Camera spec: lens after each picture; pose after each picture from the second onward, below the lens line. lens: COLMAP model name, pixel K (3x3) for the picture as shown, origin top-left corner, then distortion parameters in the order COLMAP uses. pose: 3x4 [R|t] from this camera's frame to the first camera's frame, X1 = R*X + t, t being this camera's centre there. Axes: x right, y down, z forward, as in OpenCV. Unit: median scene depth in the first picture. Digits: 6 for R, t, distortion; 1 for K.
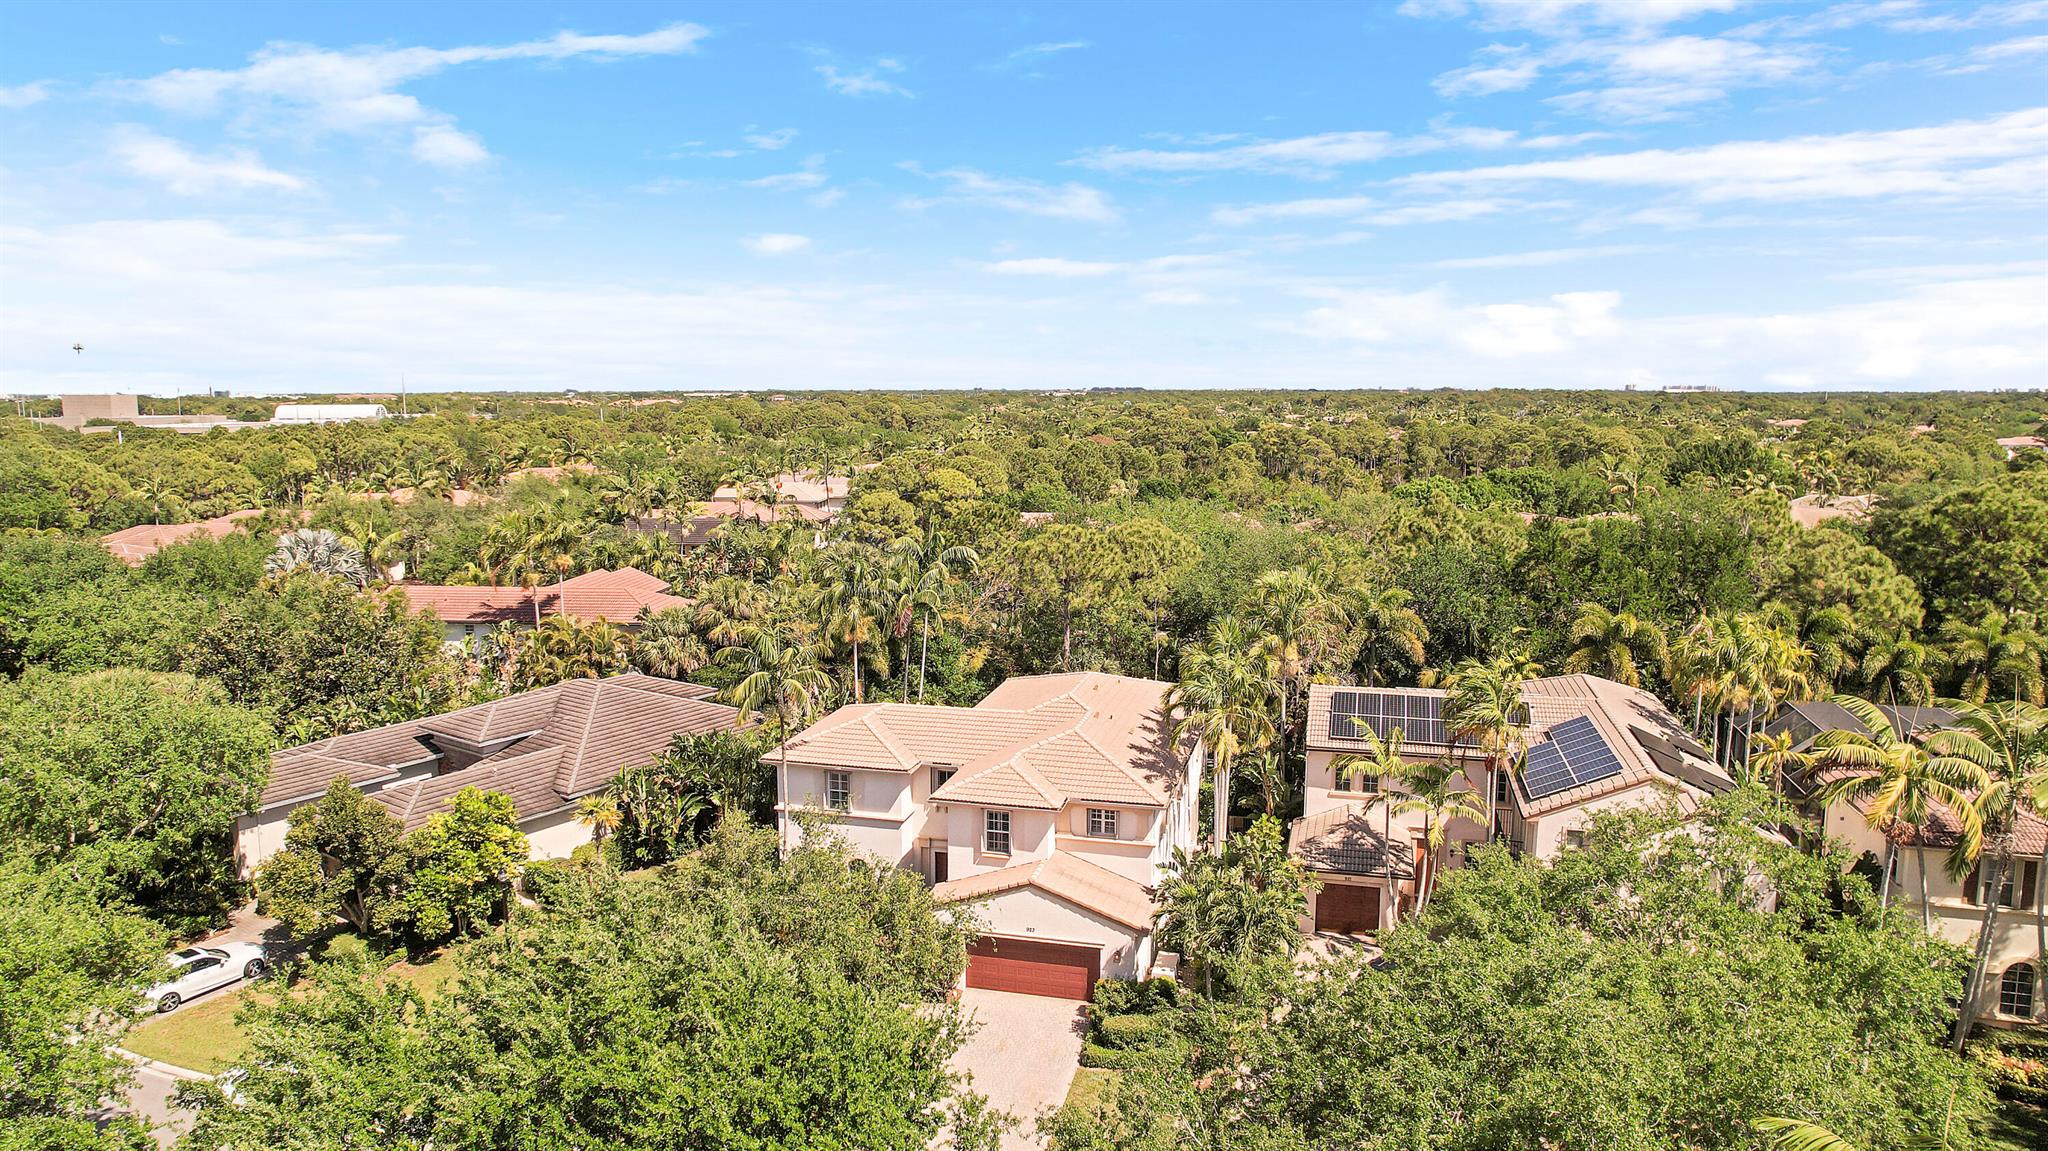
lens RADIAL K [[1288.2, 0, 1019.7], [0, 1288.2, 582.0], [0, 0, 1]] dist [-0.032607, 0.011283]
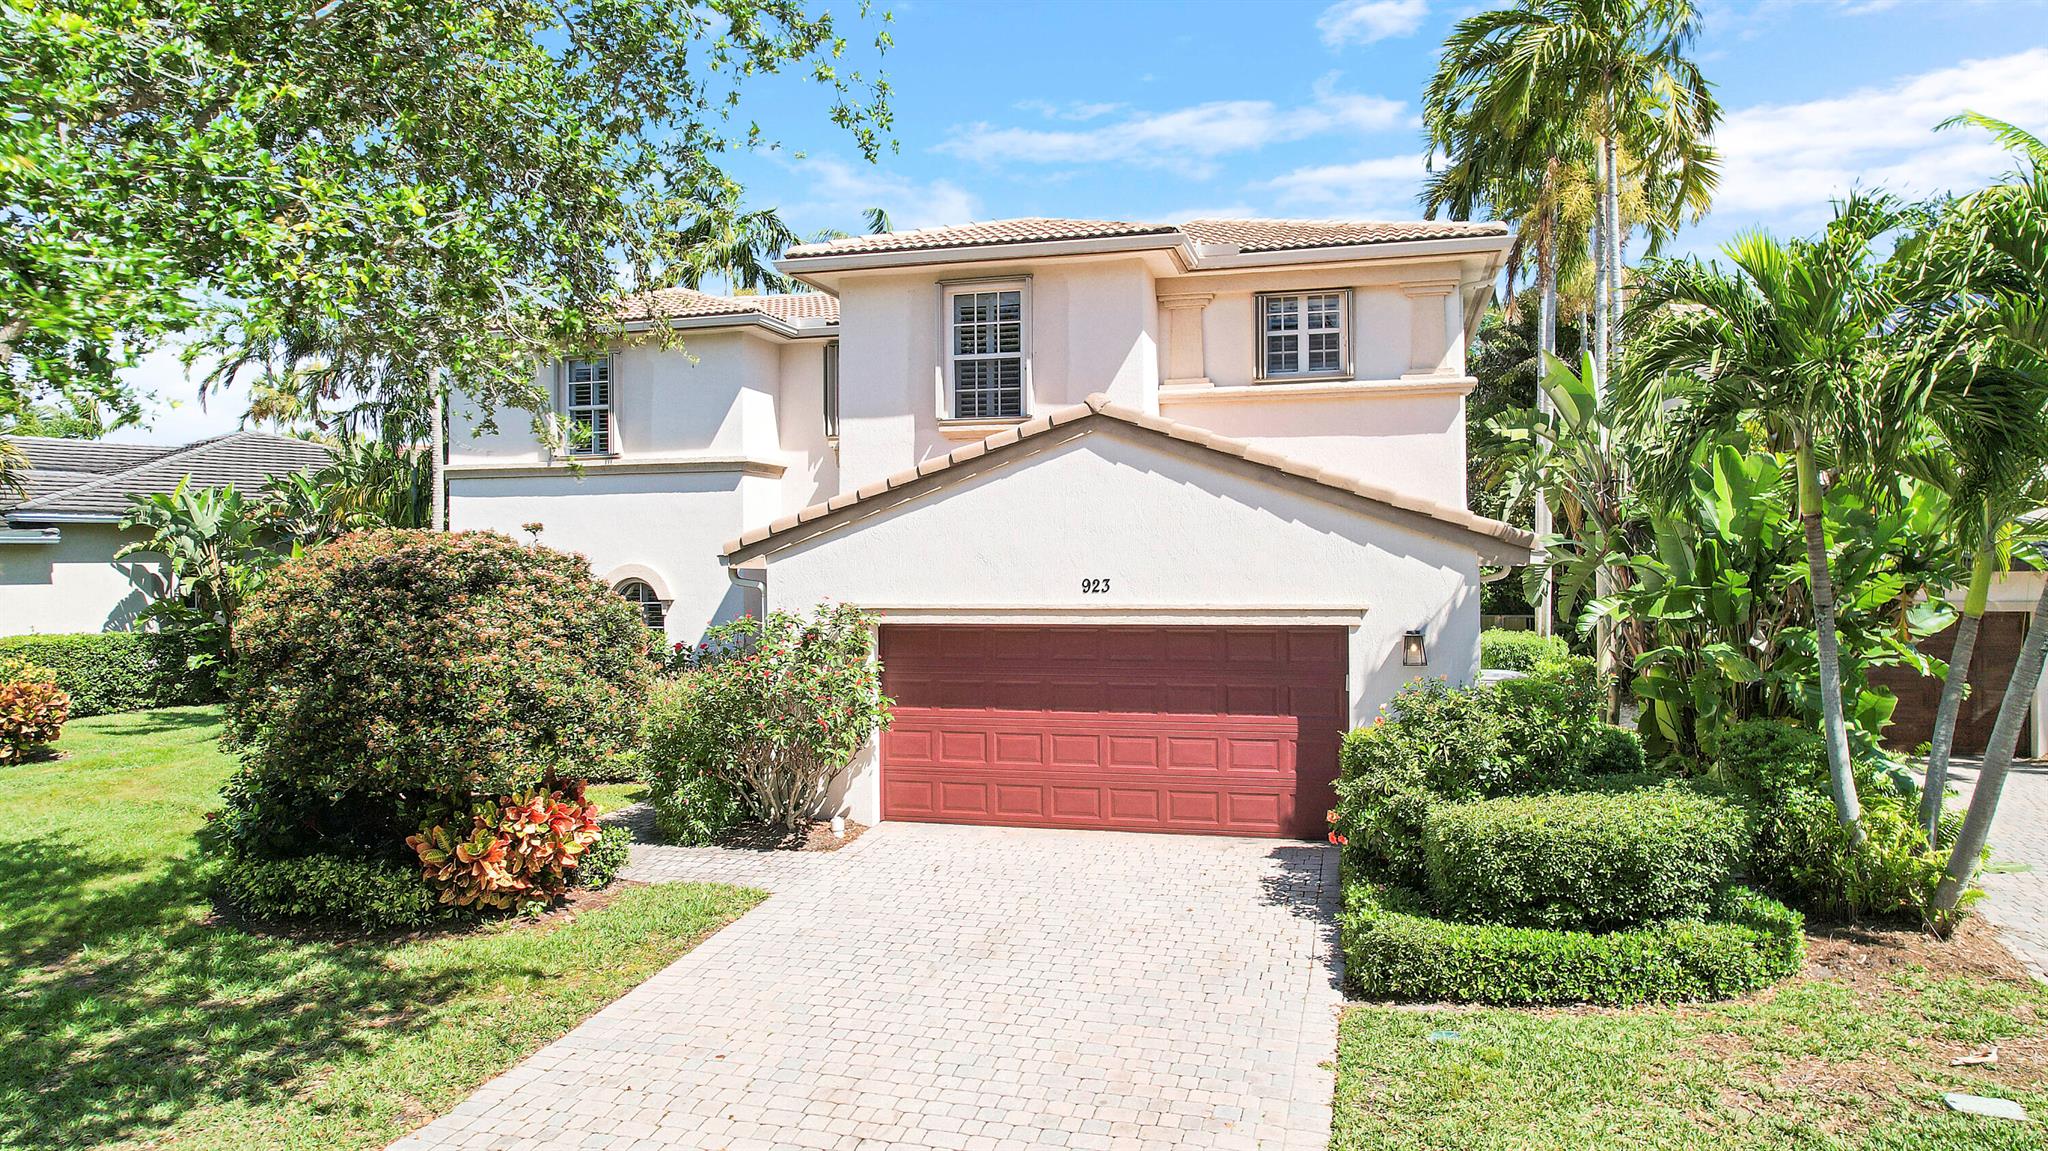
lens RADIAL K [[1288.2, 0, 1029.4], [0, 1288.2, 577.8], [0, 0, 1]] dist [-0.032607, 0.011283]
pose [[0.999966, -0.004661, -0.006765, -0.004384], [0.003725, 0.991214, -0.132214, 0.298098], [0.007322, 0.132184, 0.991198, 0.690147]]
